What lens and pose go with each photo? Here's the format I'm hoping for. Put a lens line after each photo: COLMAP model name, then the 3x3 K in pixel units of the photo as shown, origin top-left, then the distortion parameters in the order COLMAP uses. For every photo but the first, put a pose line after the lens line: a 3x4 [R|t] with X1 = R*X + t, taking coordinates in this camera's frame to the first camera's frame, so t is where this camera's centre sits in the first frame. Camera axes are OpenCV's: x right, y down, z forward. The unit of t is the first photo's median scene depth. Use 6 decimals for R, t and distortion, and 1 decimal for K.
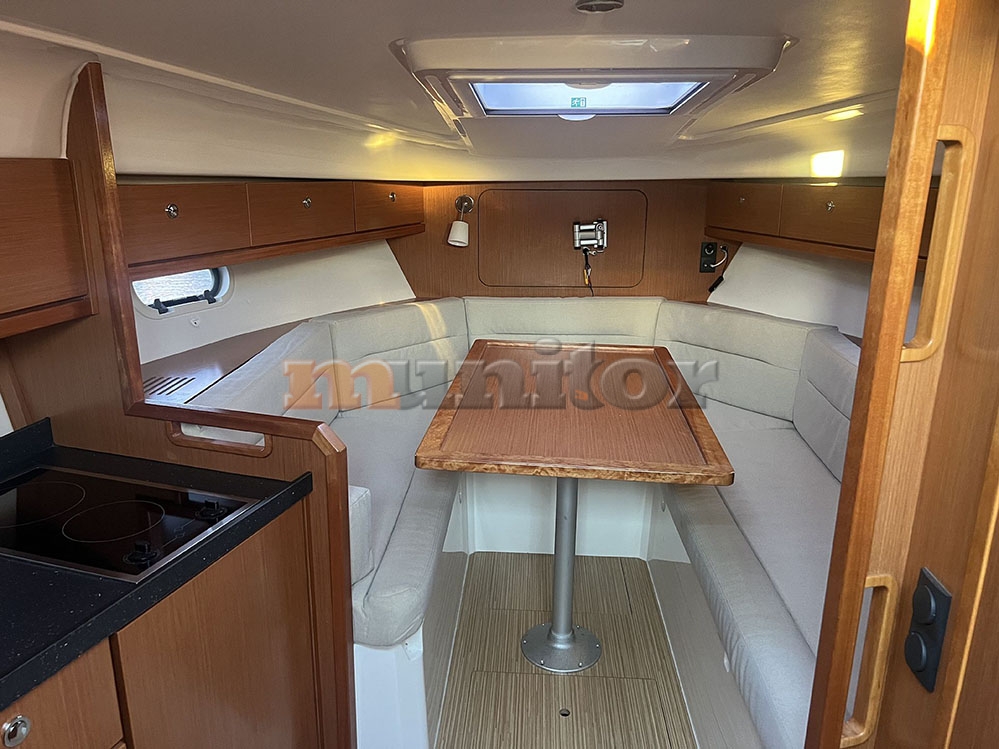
lens RADIAL K [[747.8, 0, 499.5], [0, 747.8, 374.5], [0, 0, 1]] dist [0.006537, 0.000211]
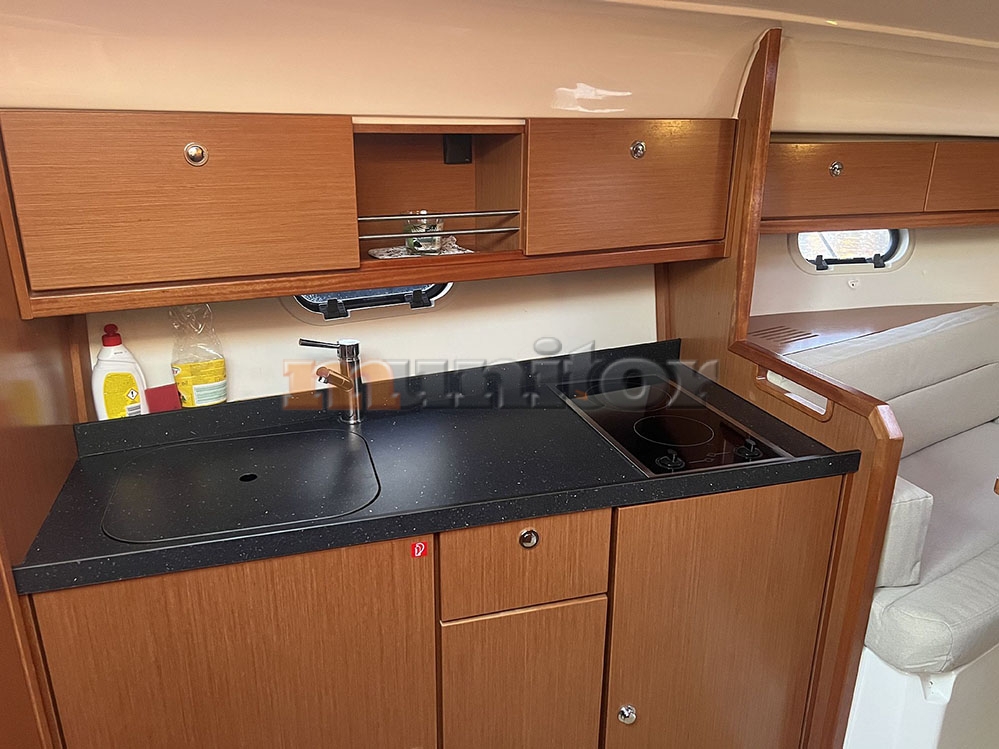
lens RADIAL K [[750.5, 0, 499.5], [0, 750.5, 374.5], [0, 0, 1]] dist [0.000198, -0.000844]
pose [[0.556658, 0.250807, -0.791977, 0.211443], [-0.213094, 0.964549, 0.155681, -0.012705], [0.802947, 0.082105, 0.590369, 0.065152]]
